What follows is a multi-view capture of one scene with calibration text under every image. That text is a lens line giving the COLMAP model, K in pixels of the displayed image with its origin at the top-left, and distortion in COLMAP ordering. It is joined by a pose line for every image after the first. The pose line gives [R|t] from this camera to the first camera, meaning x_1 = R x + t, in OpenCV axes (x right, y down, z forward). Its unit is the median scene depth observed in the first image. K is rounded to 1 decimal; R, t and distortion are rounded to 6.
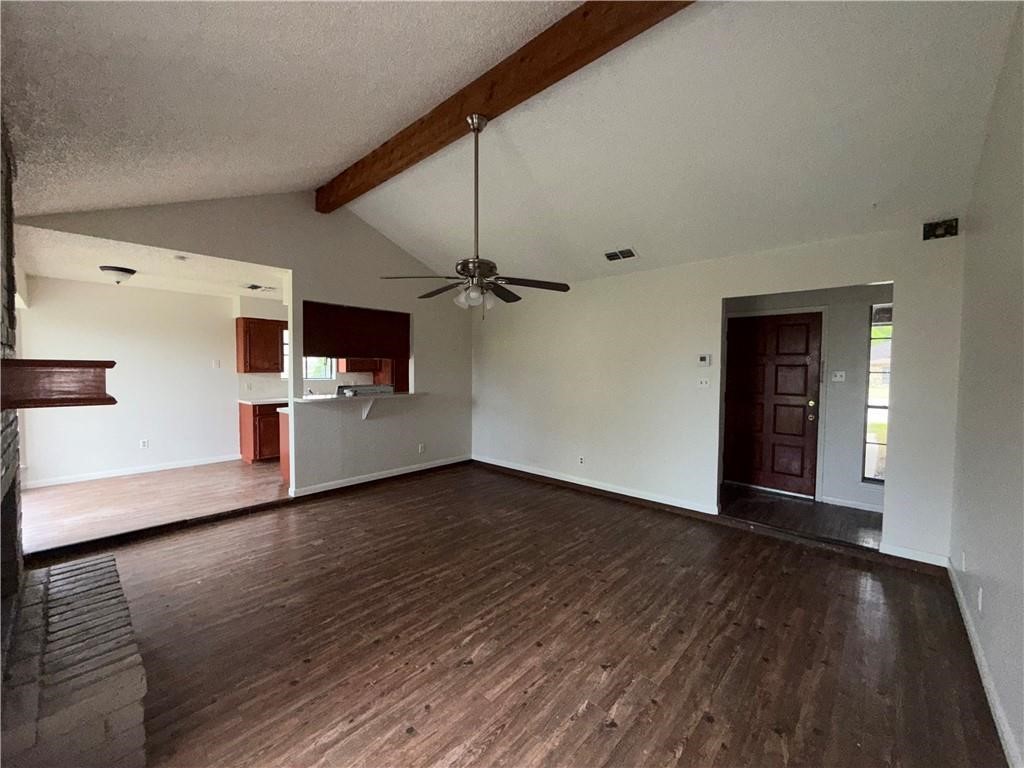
lens RADIAL K [[405.4, 0, 512.8], [0, 405.4, 383.7], [0, 0, 1]] dist [-0.001209, -0.000147]
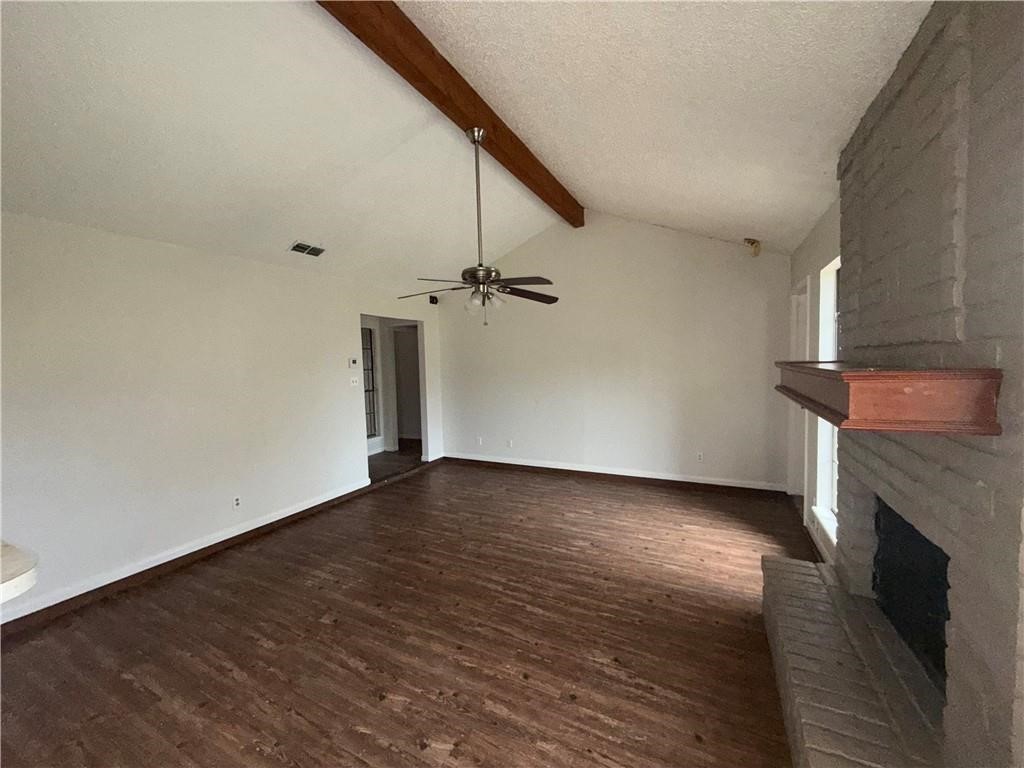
lens RADIAL K [[405.4, 0, 510.8], [0, 405.4, 381.3], [0, 0, 1]] dist [-0.001209, -0.000147]
pose [[-0.266340, -0.047158, 0.962725, -1.273405], [0.064344, 0.995705, 0.066574, -0.084703], [-0.961729, 0.079677, -0.262162, 1.370555]]
